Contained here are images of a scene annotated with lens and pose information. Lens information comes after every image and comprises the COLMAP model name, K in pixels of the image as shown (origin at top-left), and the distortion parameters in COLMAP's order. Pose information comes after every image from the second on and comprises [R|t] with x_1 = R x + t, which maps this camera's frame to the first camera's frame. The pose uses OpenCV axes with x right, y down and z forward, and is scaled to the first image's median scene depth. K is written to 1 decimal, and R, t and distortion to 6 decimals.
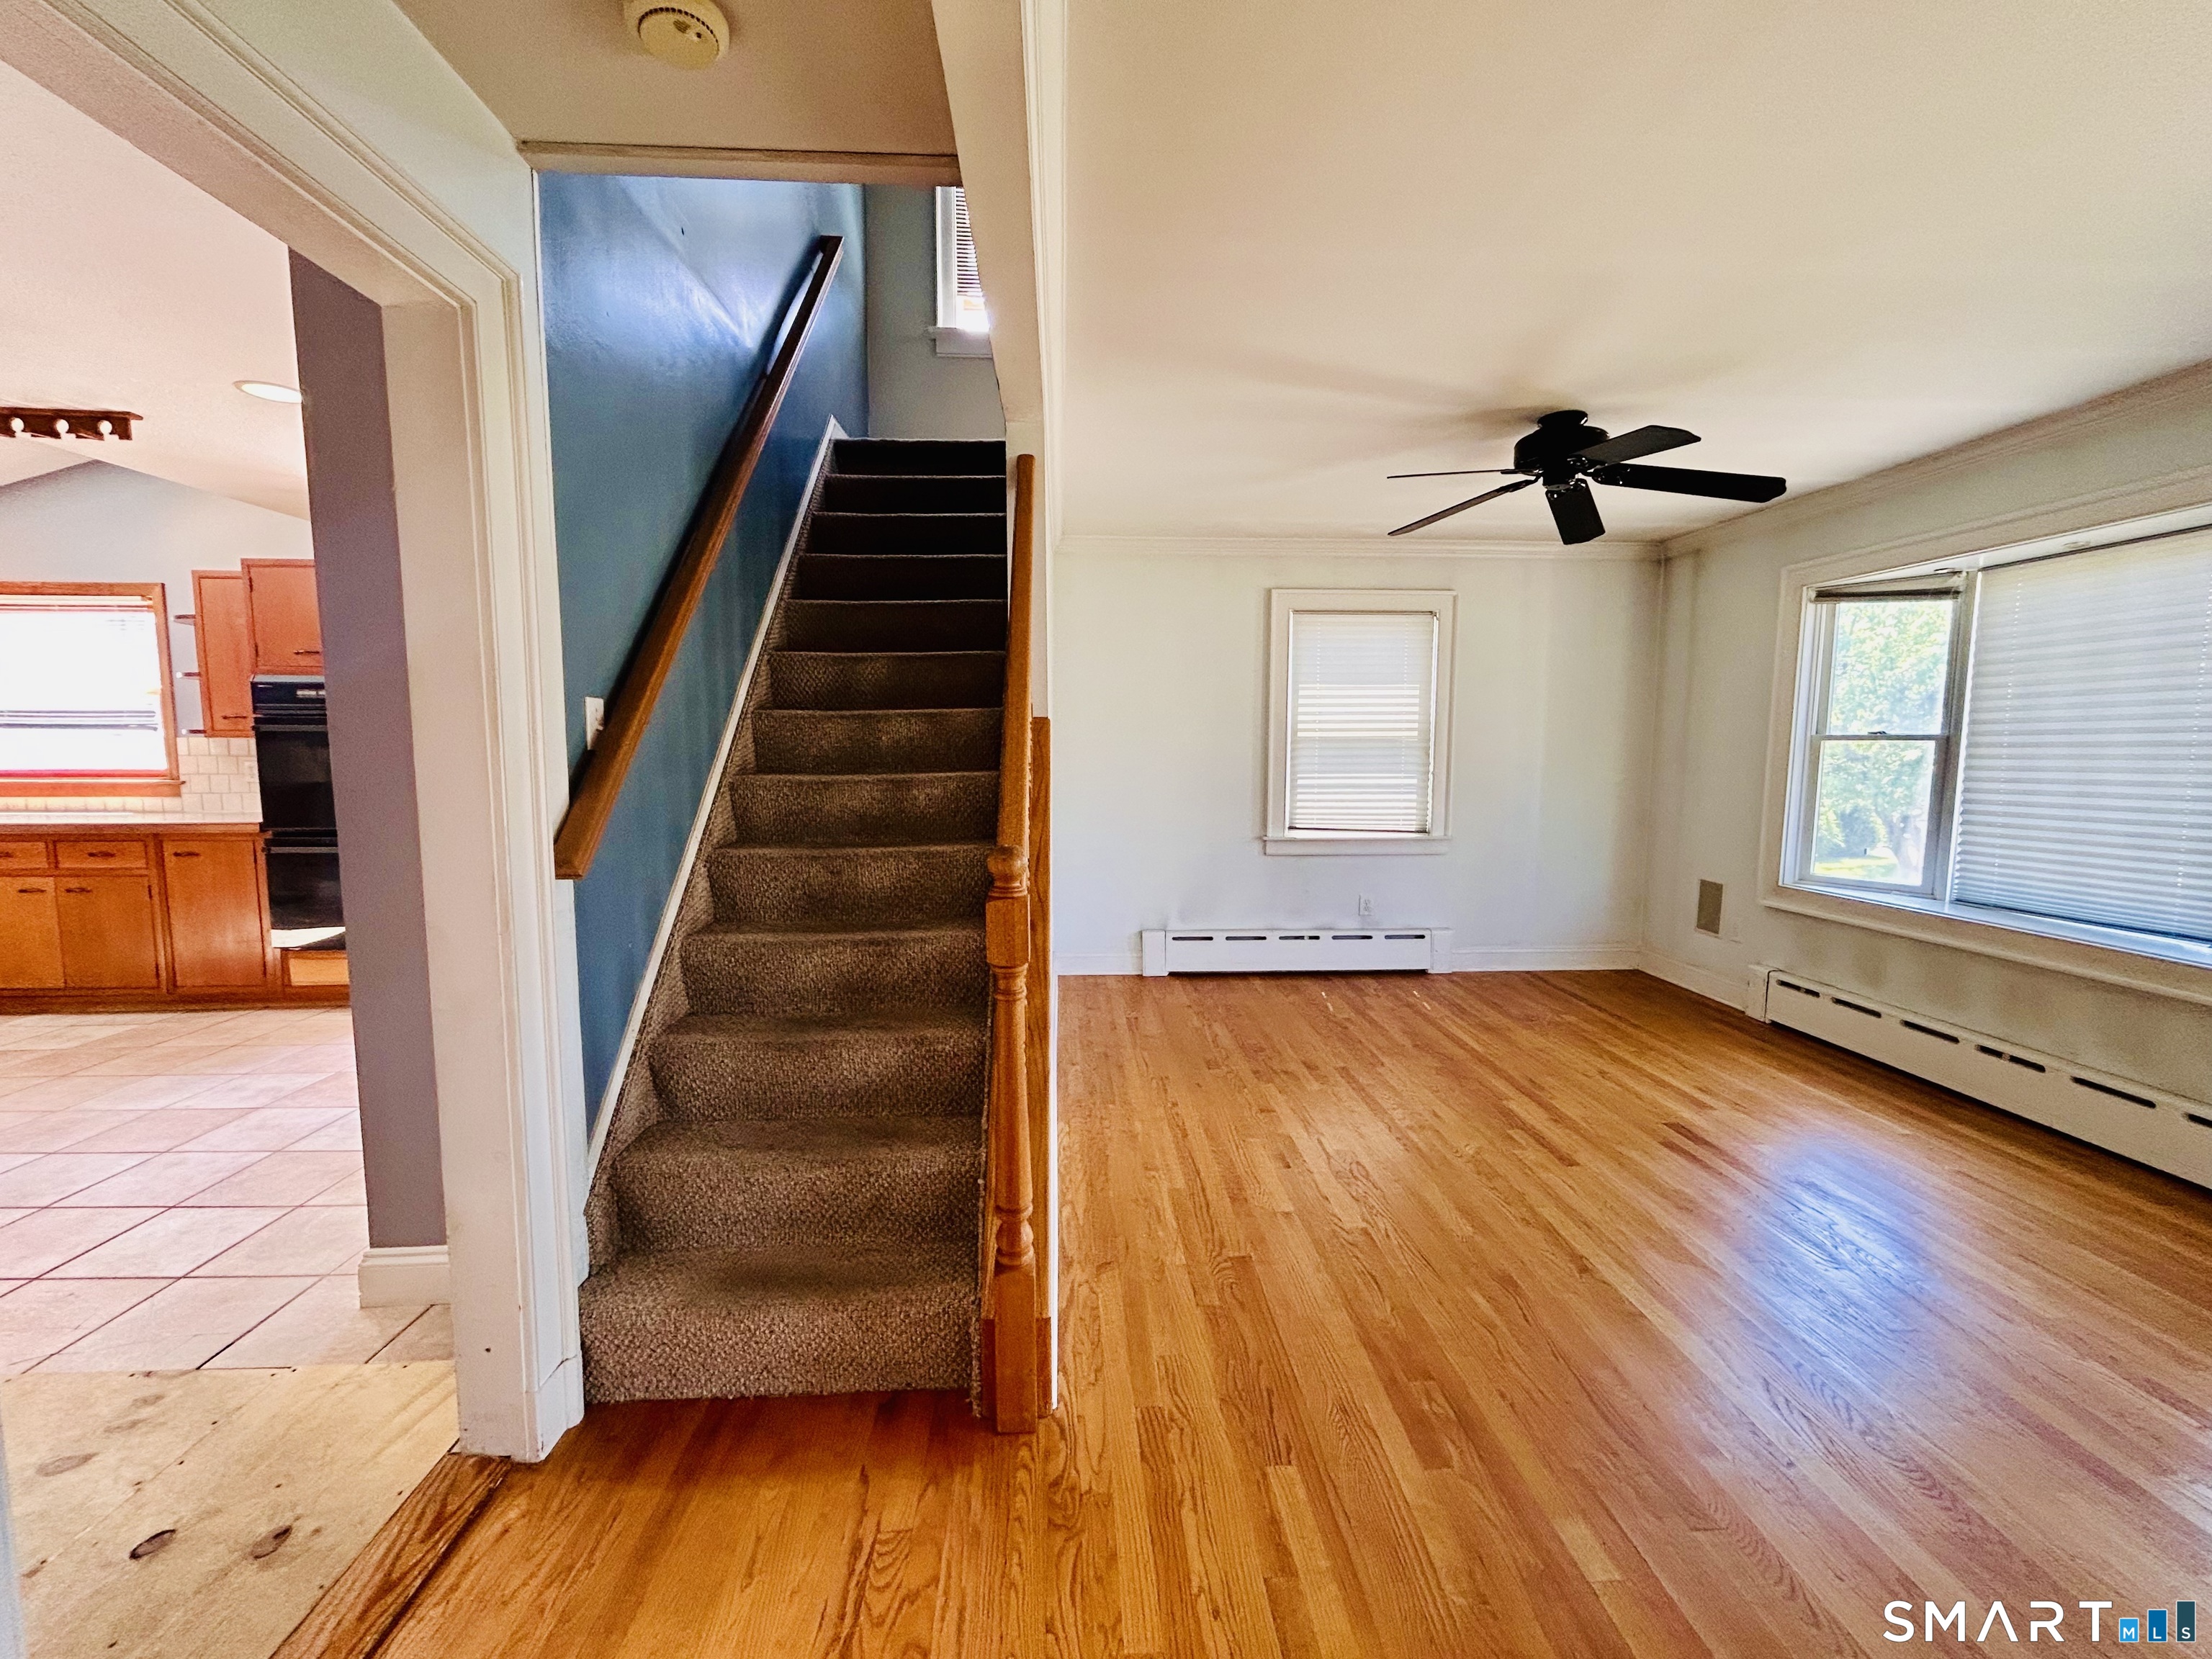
lens RADIAL K [[896.4, 0, 1106.0], [0, 896.4, 829.5], [0, 0, 1]] dist [0.001692, 0.000291]
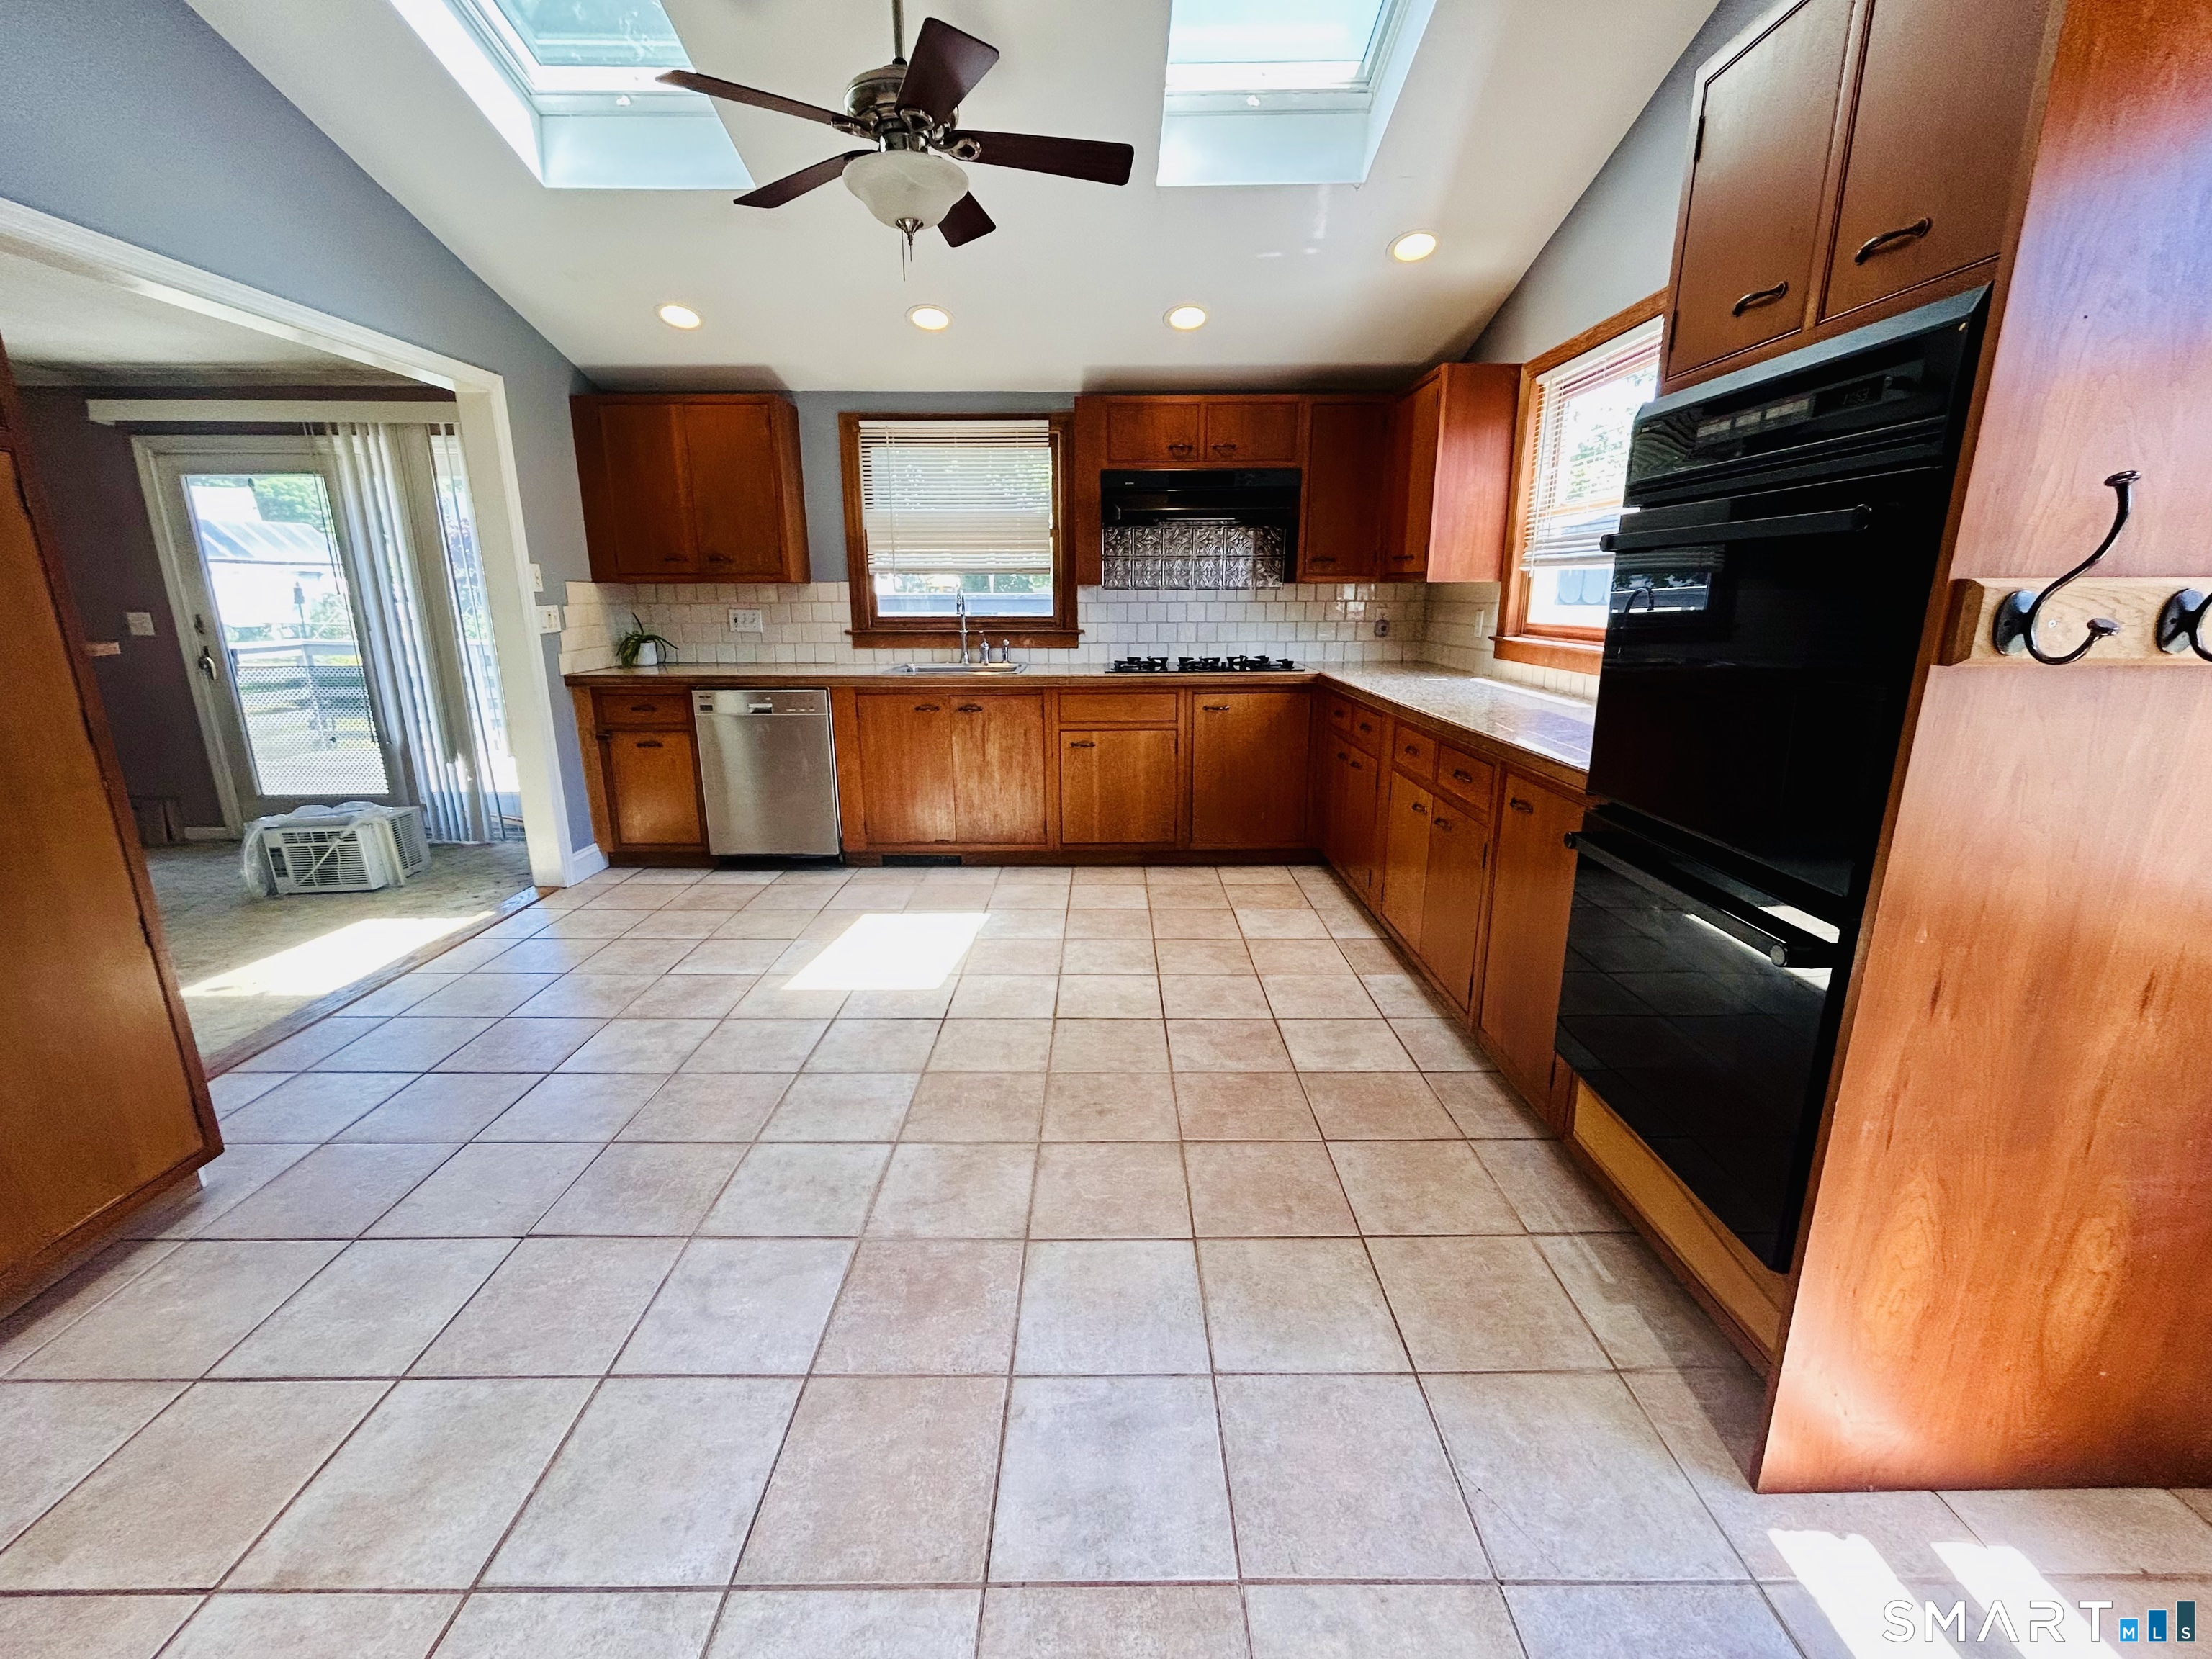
lens RADIAL K [[931.2, 0, 1106.2], [0, 931.2, 826.3], [0, 0, 1]] dist [-0.002811, 0.000351]
pose [[-0.044582, 0.242503, -0.969126, -0.492395], [-0.091003, 0.965071, 0.245674, -0.070508], [0.994852, 0.099146, -0.020956, 0.777215]]
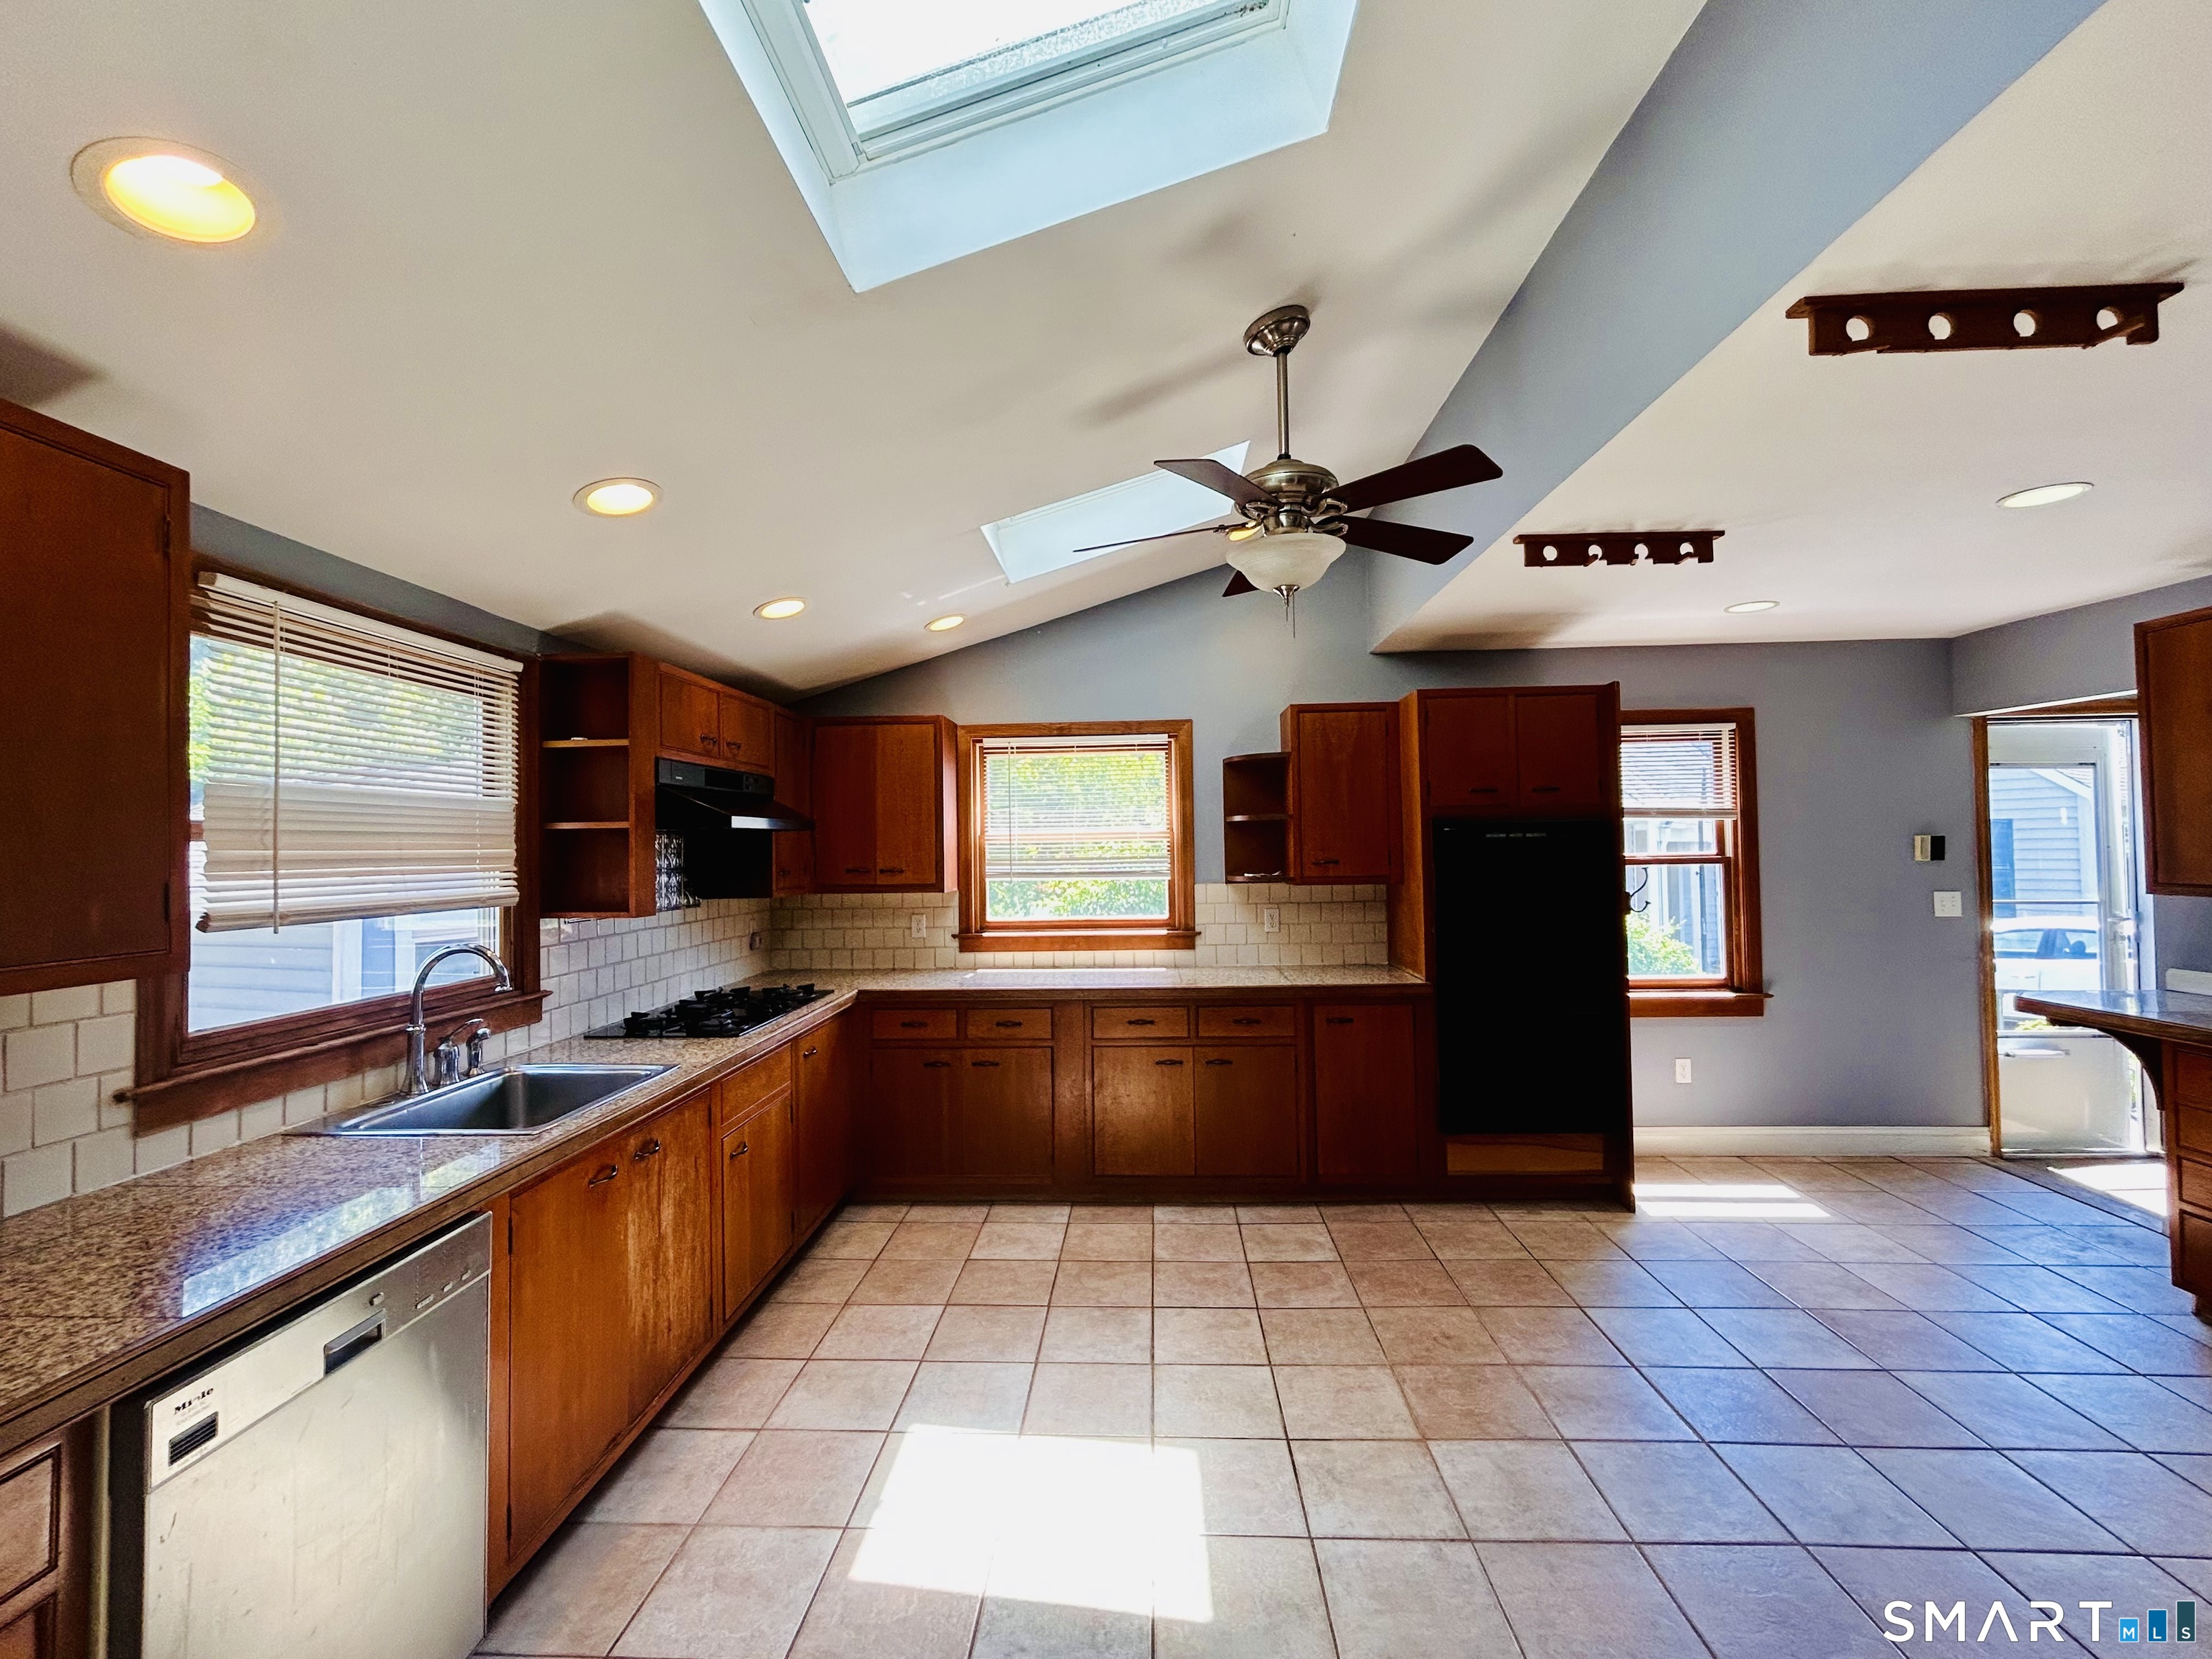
lens RADIAL K [[931.2, 0, 1106.2], [0, 931.2, 826.3], [0, 0, 1]] dist [-0.002811, 0.000351]
pose [[0.995172, -0.022933, -0.095431, -1.160213], [0.011426, 0.992778, -0.119417, -0.054795], [0.097480, 0.117750, 0.988247, 0.056400]]
